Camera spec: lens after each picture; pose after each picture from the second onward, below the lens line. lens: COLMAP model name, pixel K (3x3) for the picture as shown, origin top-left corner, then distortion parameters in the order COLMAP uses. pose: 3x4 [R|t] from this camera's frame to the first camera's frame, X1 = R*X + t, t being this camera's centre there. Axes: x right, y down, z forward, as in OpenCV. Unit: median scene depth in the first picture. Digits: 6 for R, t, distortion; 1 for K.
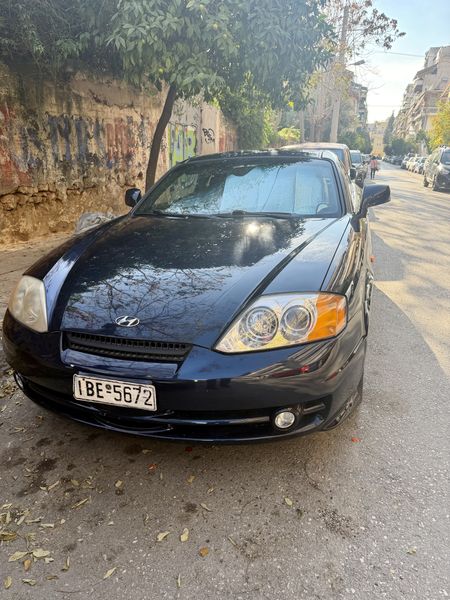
lens RADIAL K [[415.8, 0, 220.9], [0, 415.8, 299.4], [0, 0, 1]] dist [-0.021732, -0.016672]
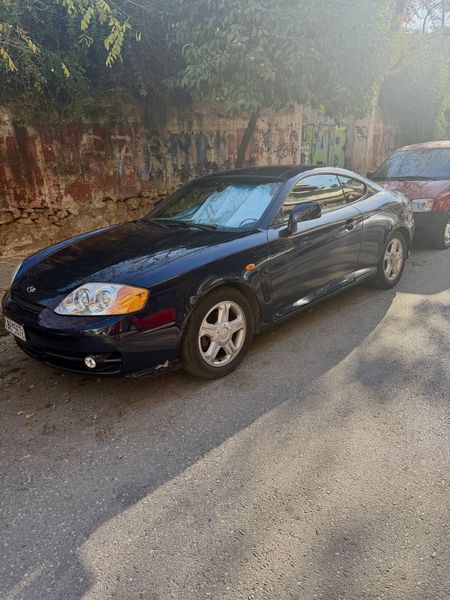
lens RADIAL K [[415.8, 0, 221.2], [0, 415.8, 299.4], [0, 0, 1]] dist [-0.021732, -0.016672]
pose [[0.892958, 0.114285, -0.435391, 1.097575], [-0.107054, 0.993399, 0.041195, -0.059814], [0.437225, 0.009825, 0.899298, -0.184819]]
